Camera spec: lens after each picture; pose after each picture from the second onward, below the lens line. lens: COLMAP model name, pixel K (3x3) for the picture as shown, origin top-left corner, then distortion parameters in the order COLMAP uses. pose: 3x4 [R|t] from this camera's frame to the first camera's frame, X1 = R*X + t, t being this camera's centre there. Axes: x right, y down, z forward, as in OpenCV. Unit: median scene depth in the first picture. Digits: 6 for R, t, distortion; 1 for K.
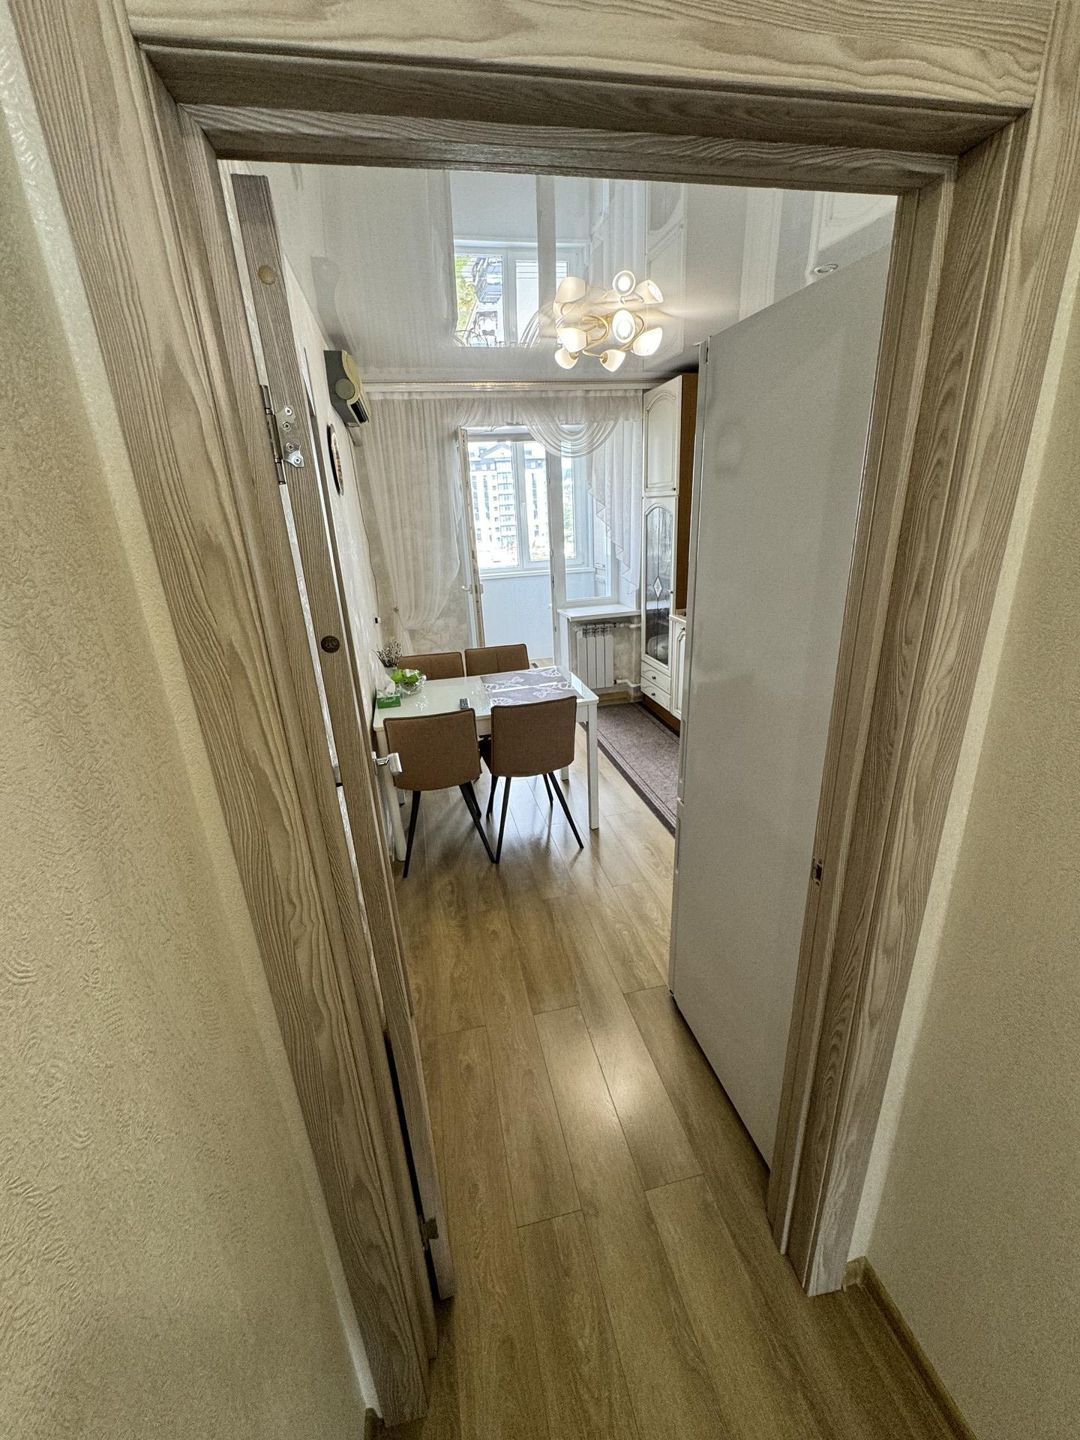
lens RADIAL K [[576.7, 0, 540.0], [0, 576.7, 720.0], [0, 0, 1]] dist [-0.005176, 0.001141]
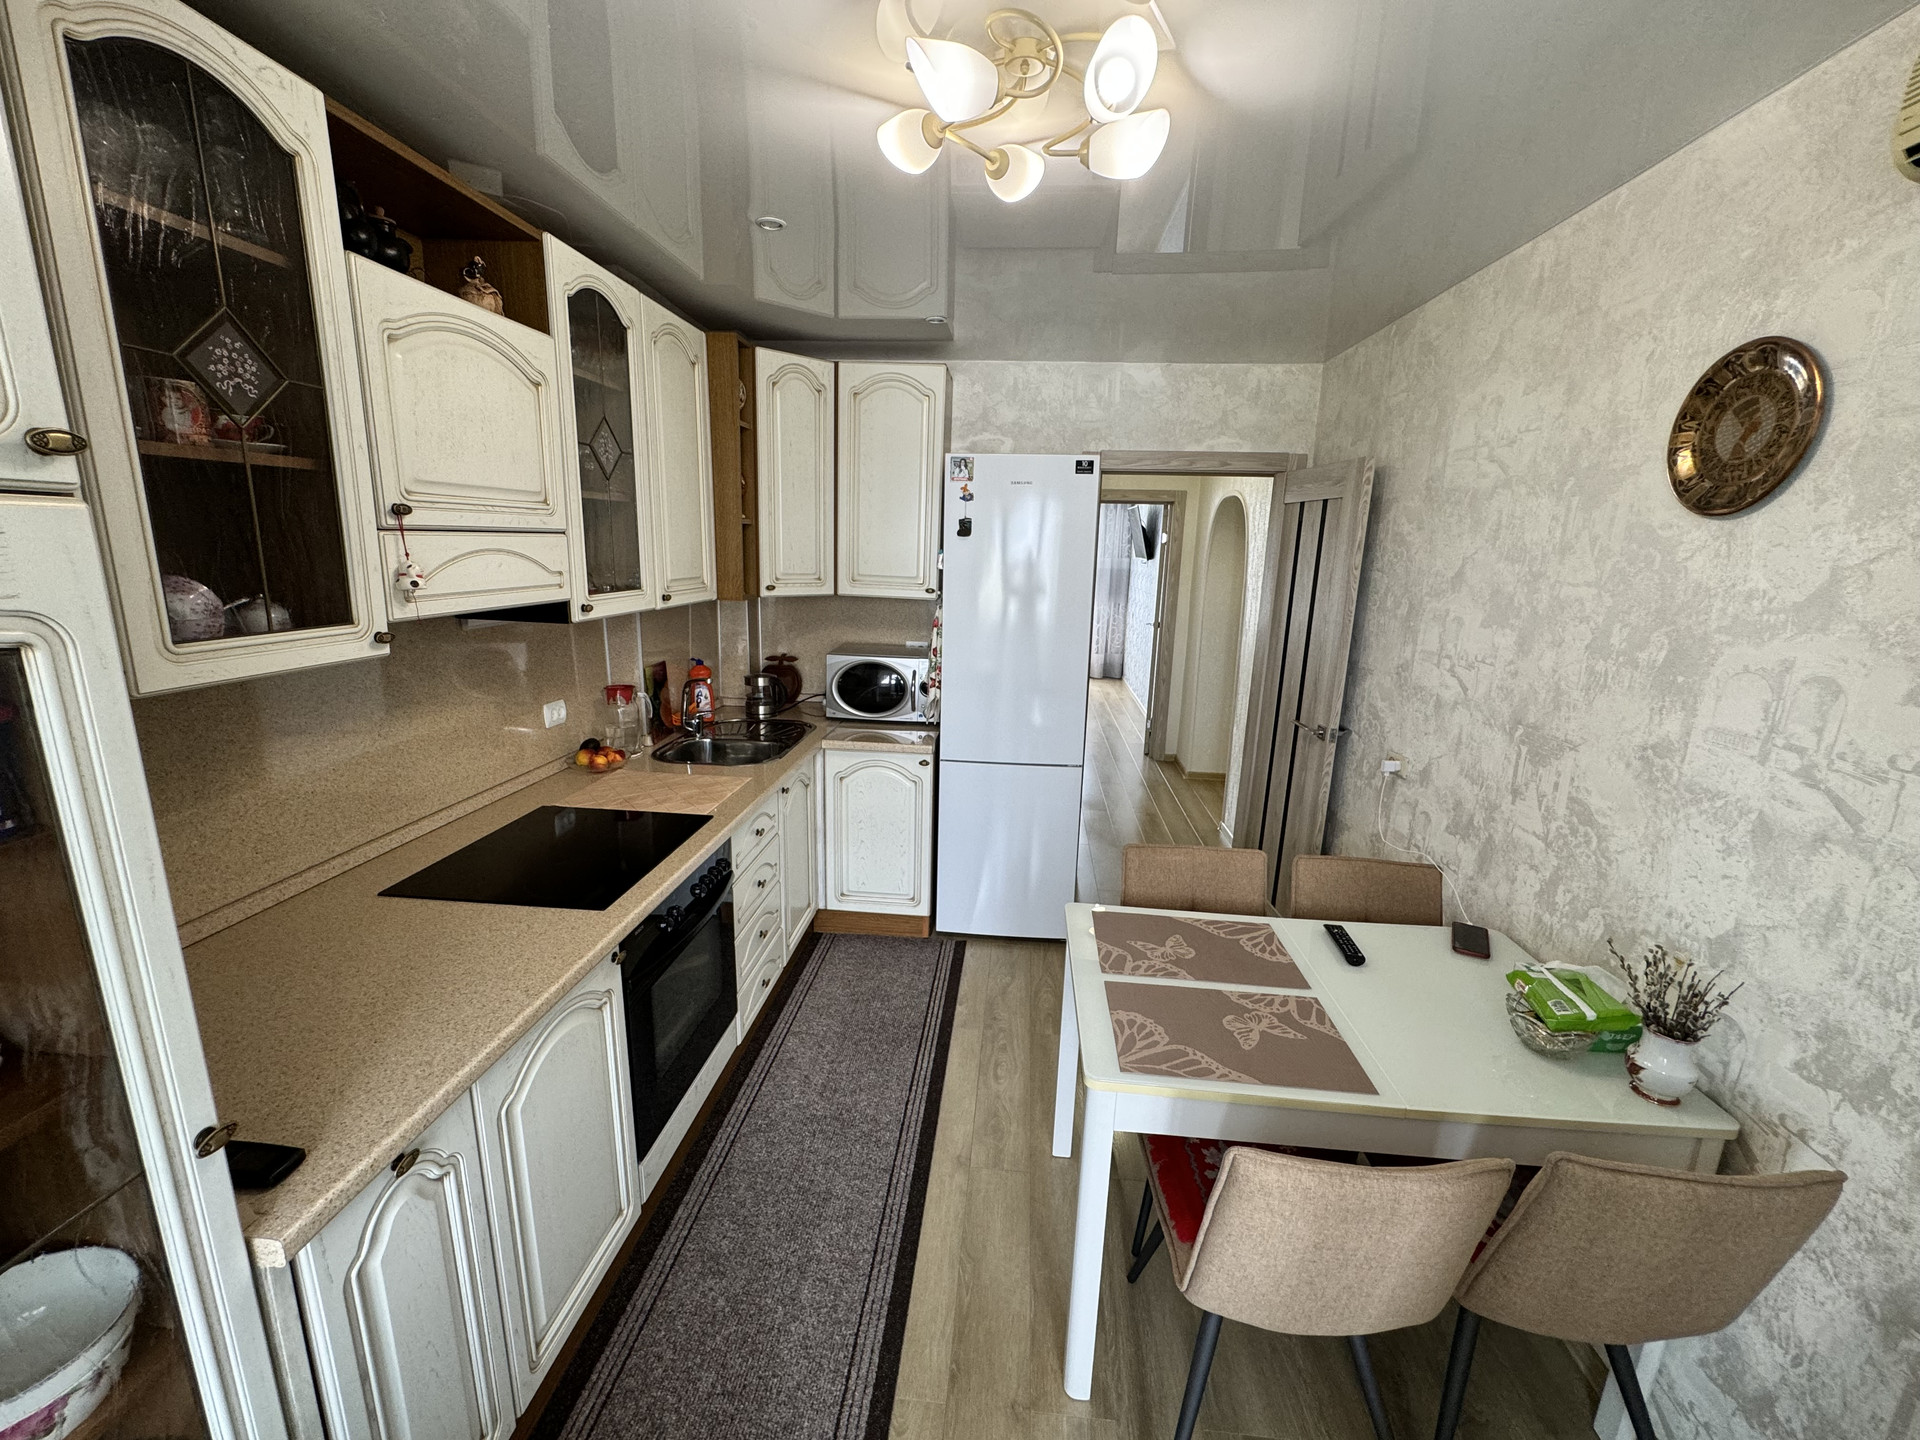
lens RADIAL K [[770.9, 0, 959.8], [0, 770.9, 719.5], [0, 0, 1]] dist [-0.003195, 0.000496]
pose [[-0.953682, -0.045287, 0.297389, -0.005188], [0.121802, 0.845805, 0.519402, -0.385251], [-0.275055, 0.531567, -0.801113, 1.036710]]
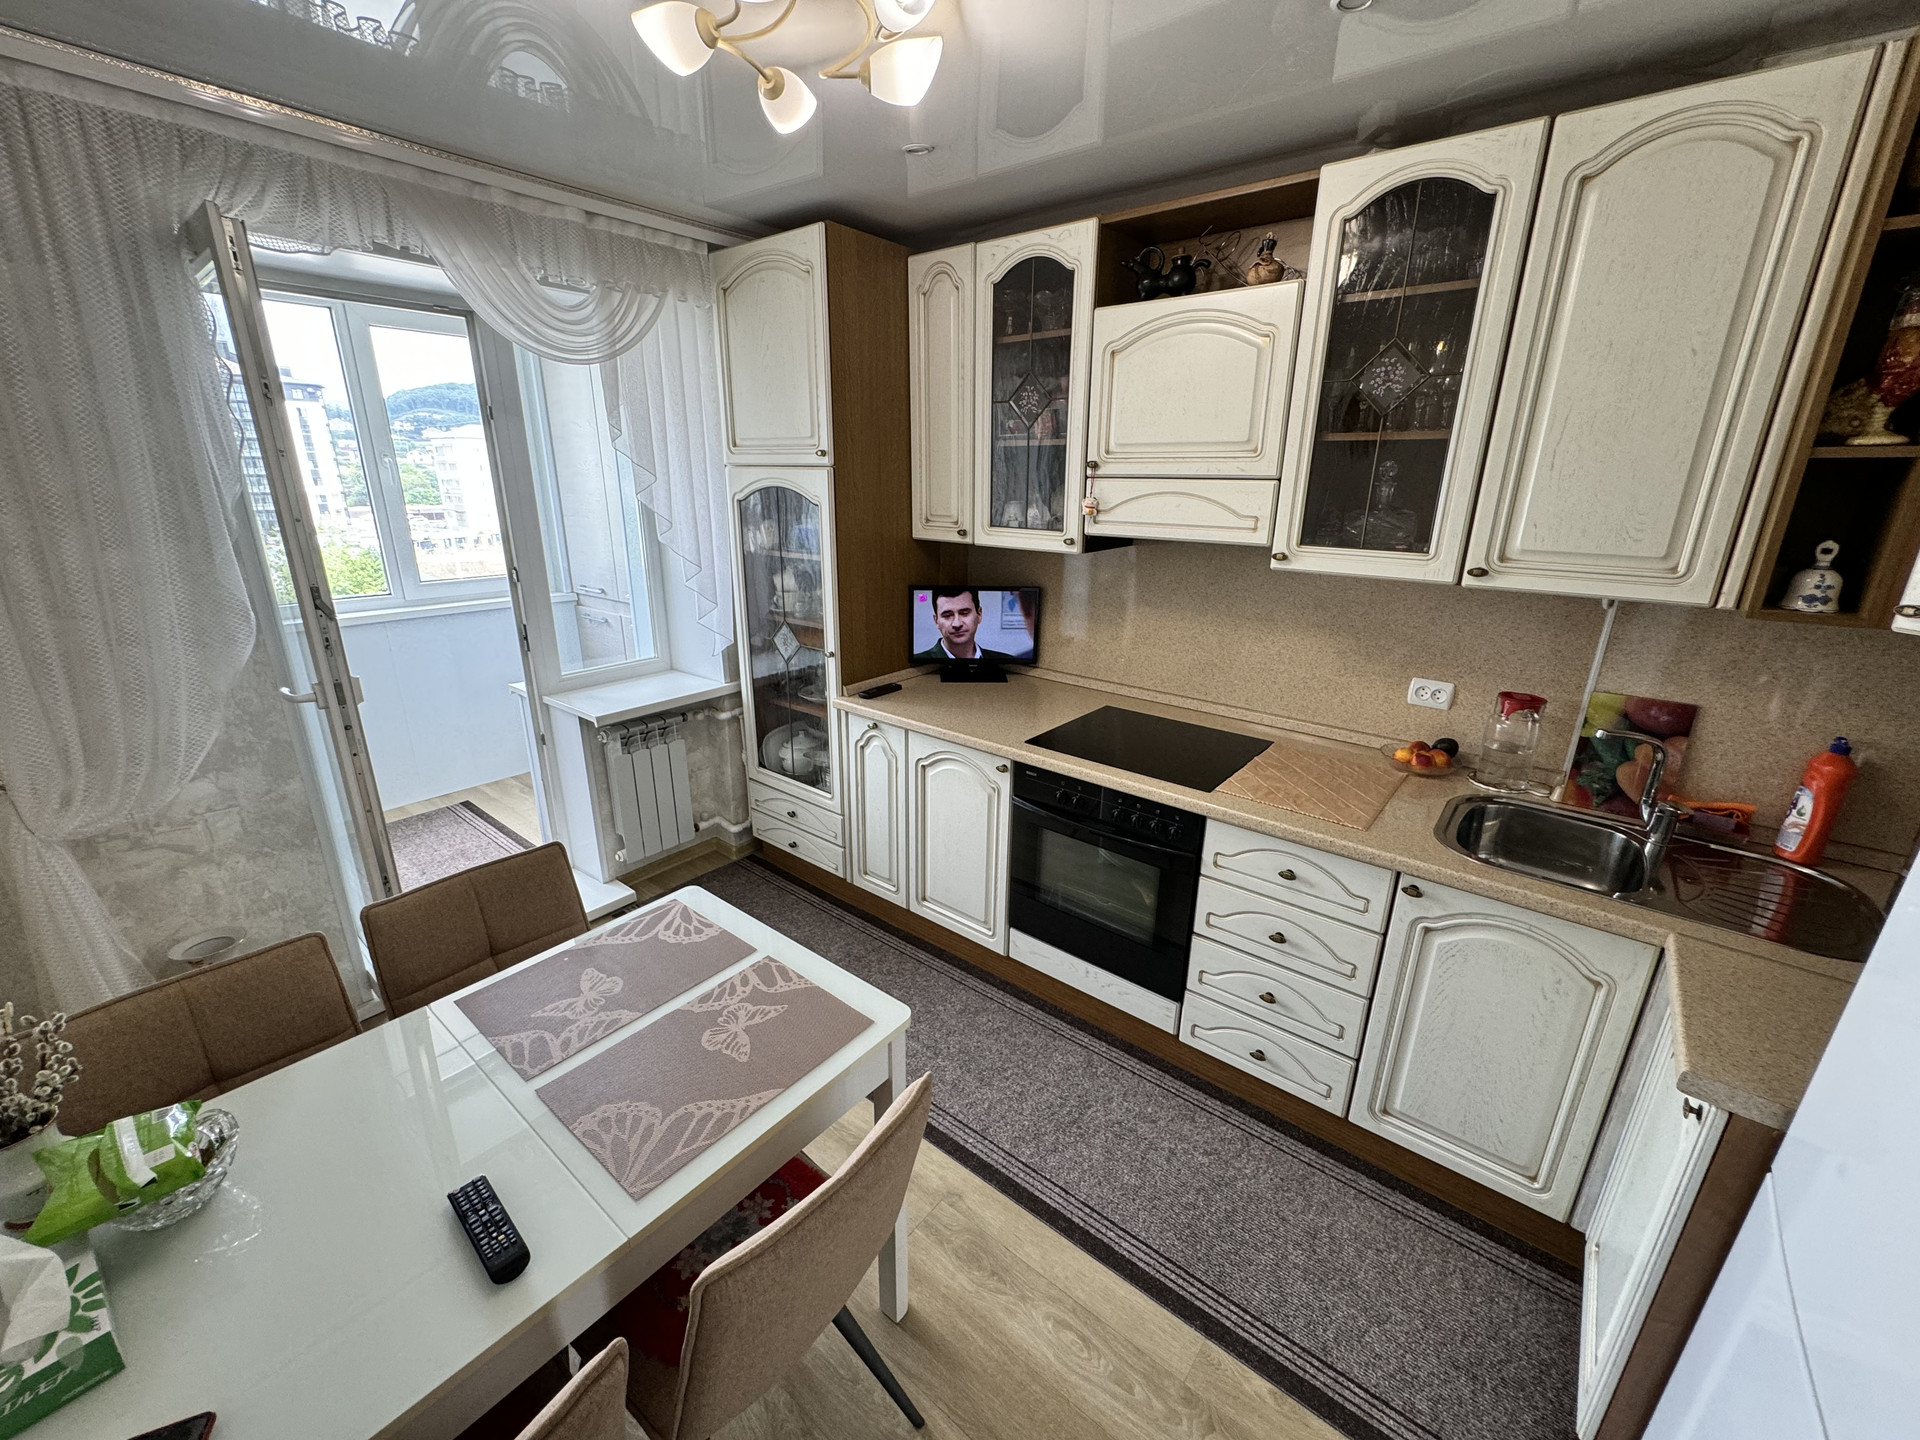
lens RADIAL K [[770.3, 0, 960.0], [0, 770.3, 718.3], [0, 0, 1]] dist [-0.004533, 0.001128]
pose [[0.783677, -0.132862, 0.606794, -0.098338], [0.167732, 0.985832, -0.000771, -0.145952], [-0.598095, 0.102382, 0.794859, 0.399731]]
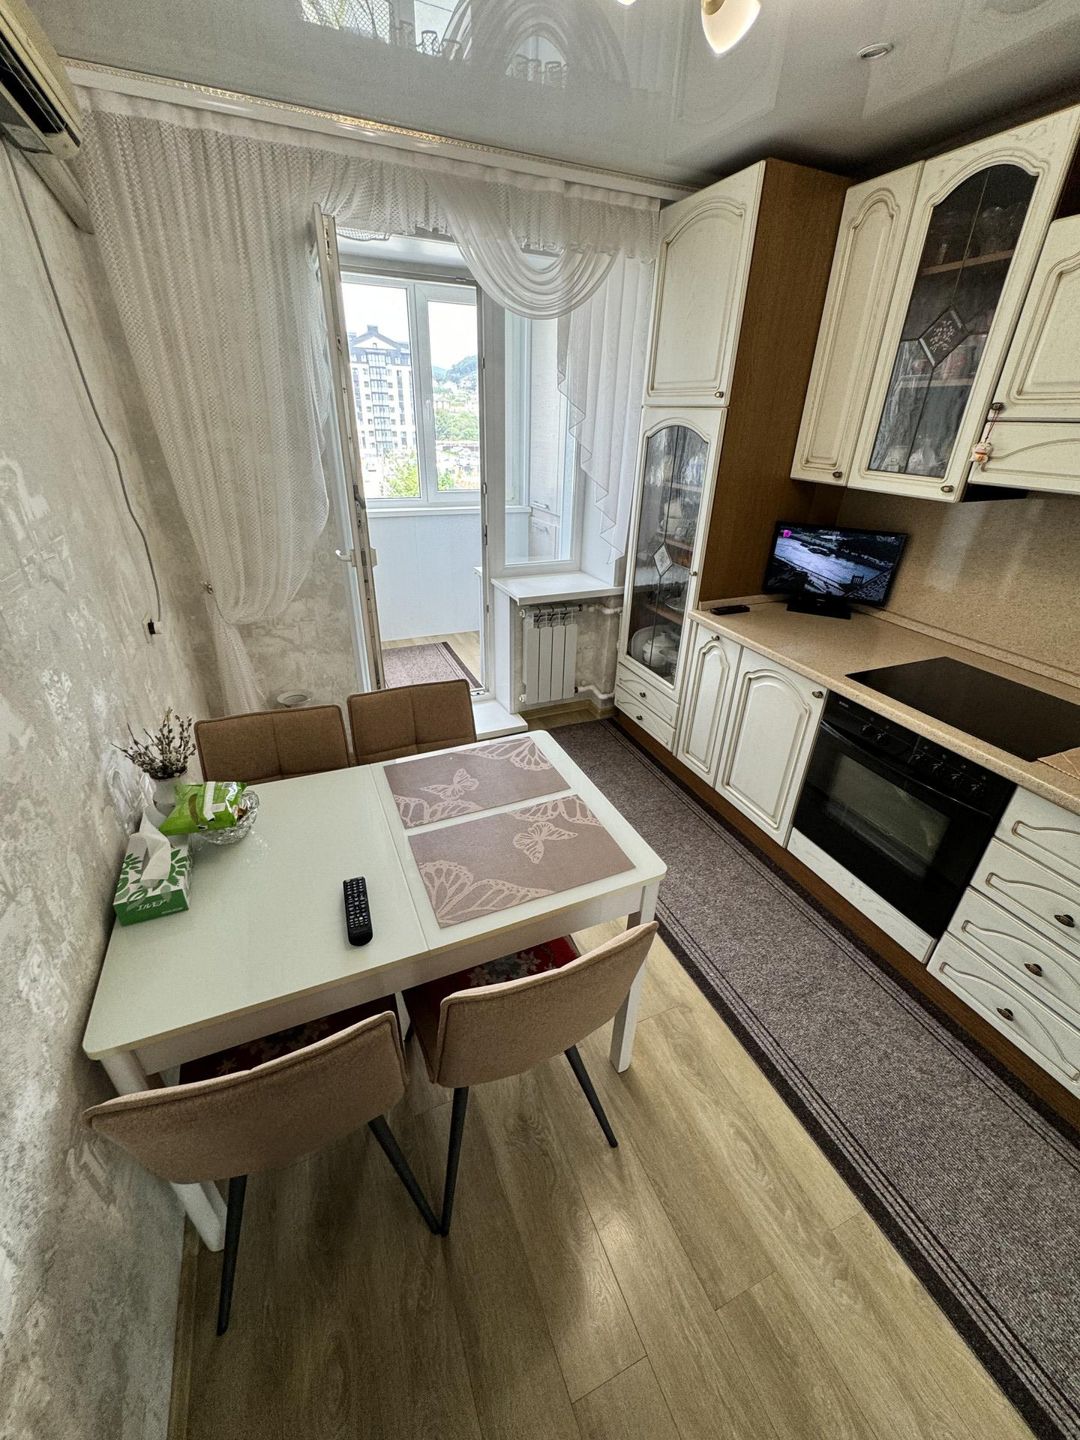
lens RADIAL K [[578.1, 0, 541.4], [0, 578.1, 719.4], [0, 0, 1]] dist [-0.003195, 0.000496]
pose [[0.979942, -0.019655, 0.198314, -0.056142], [-0.006048, 0.991733, 0.128177, -0.144295], [-0.199193, -0.126805, 0.971721, 0.410946]]
